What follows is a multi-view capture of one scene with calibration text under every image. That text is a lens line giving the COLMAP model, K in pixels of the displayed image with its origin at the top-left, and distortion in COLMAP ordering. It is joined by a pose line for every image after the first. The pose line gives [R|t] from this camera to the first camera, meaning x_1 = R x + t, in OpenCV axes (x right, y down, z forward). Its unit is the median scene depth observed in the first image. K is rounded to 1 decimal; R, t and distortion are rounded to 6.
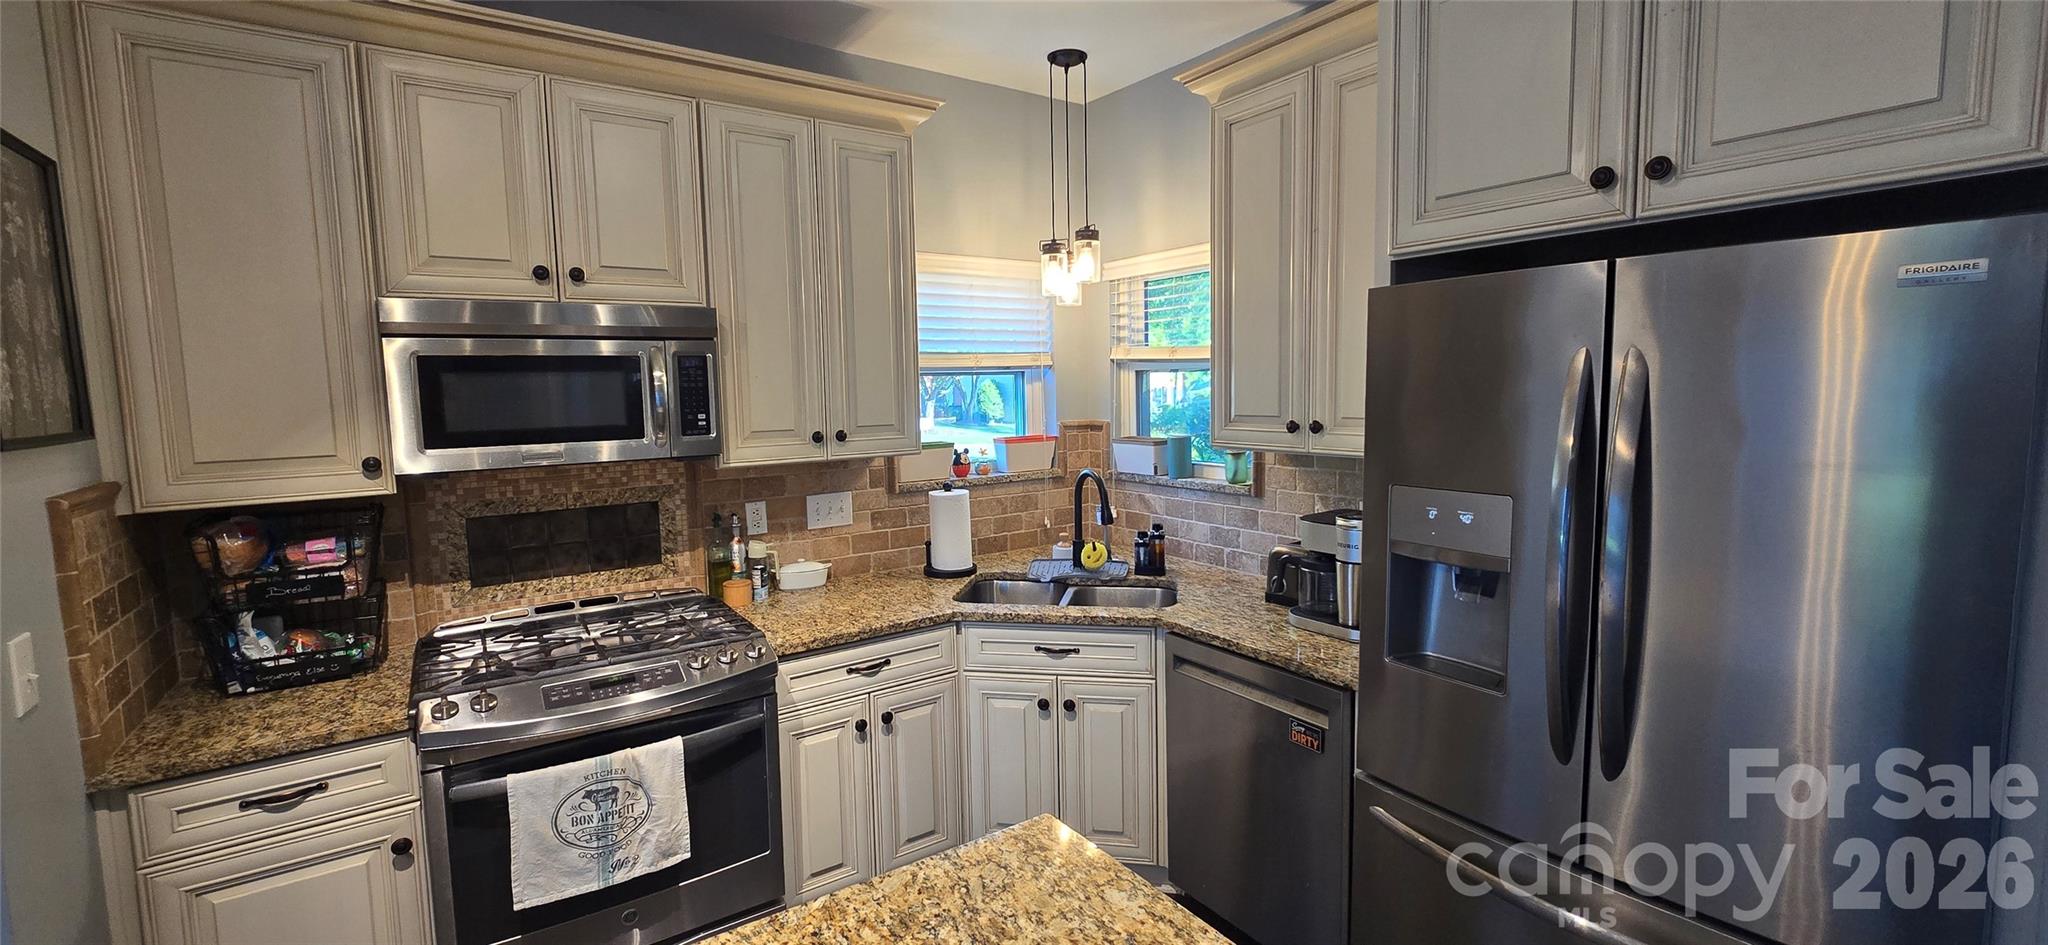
lens RADIAL K [[835.9, 0, 1015.1], [0, 835.9, 462.3], [0, 0, 1]] dist [-0.004703, 0.001292]
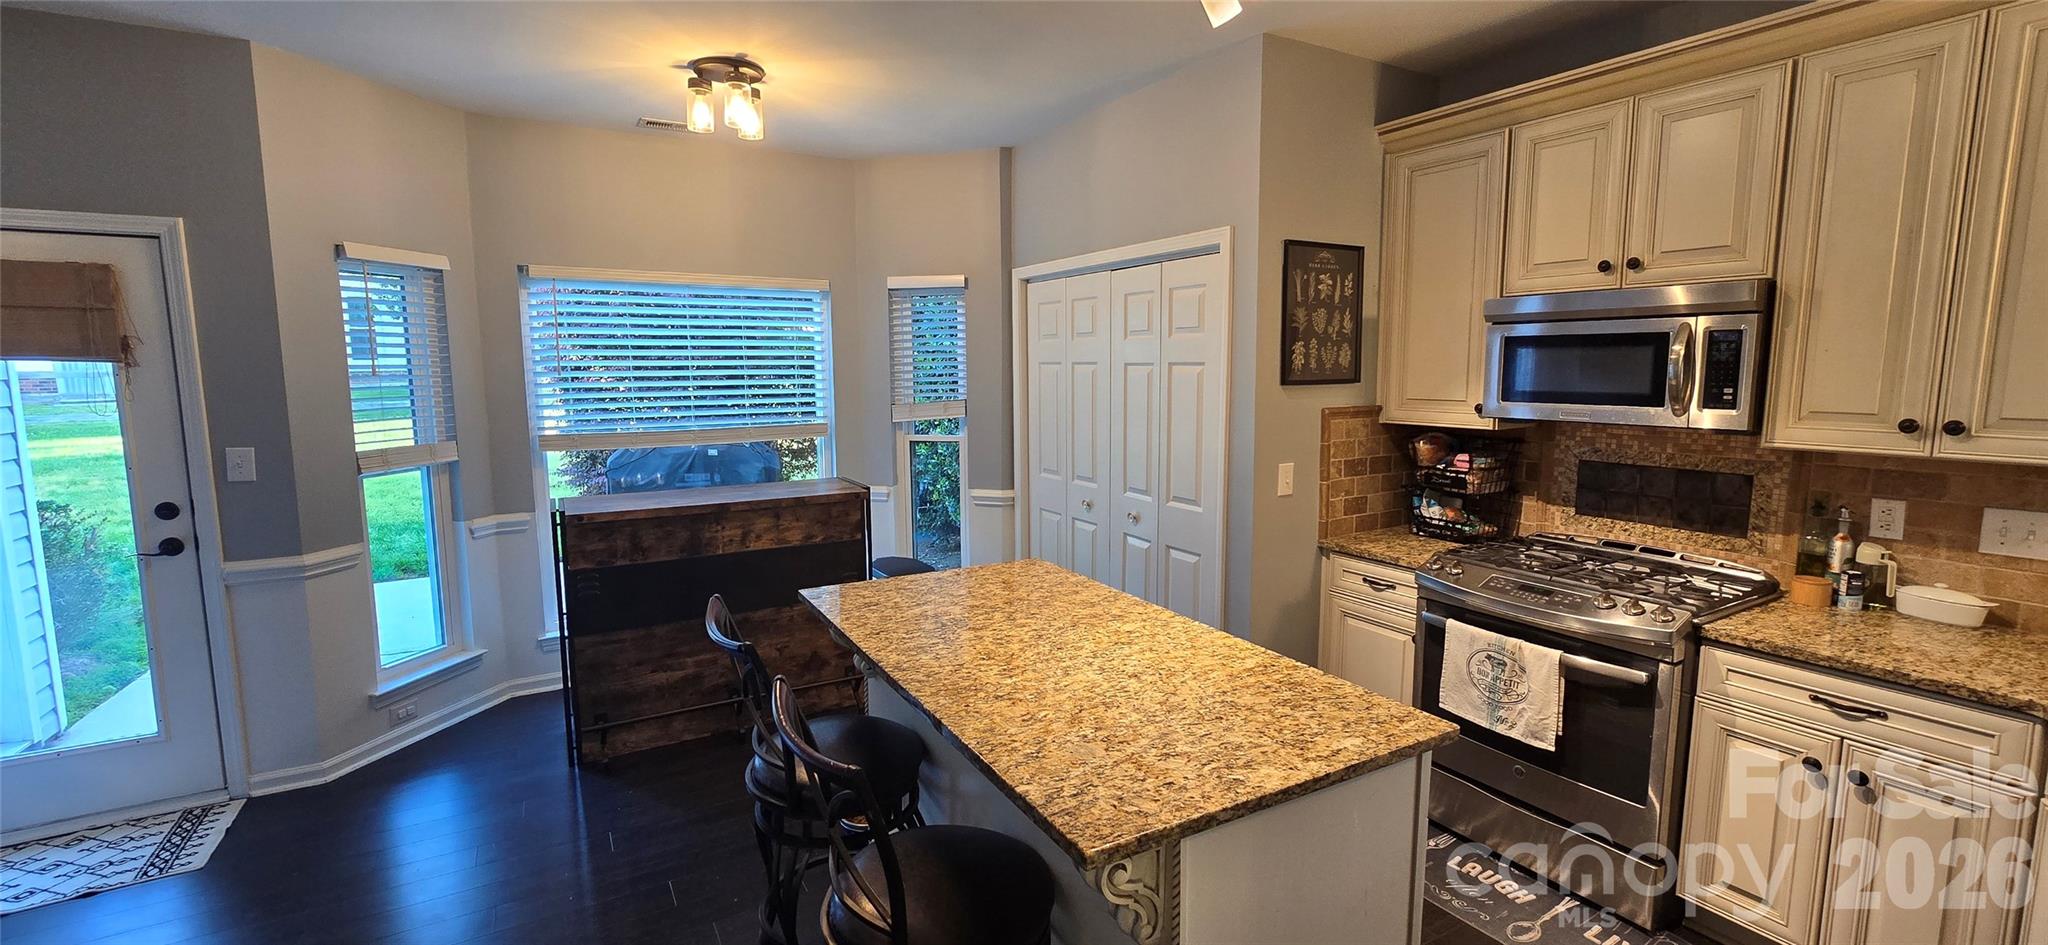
lens RADIAL K [[835.9, 0, 1024.2], [0, 835.9, 463.3], [0, 0, 1]] dist [-0.004703, 0.001292]
pose [[-0.073374, 0.141271, -0.987248, 0.641384], [-0.085719, 0.985360, 0.147371, -0.041252], [0.993614, 0.095439, -0.060190, 0.214833]]
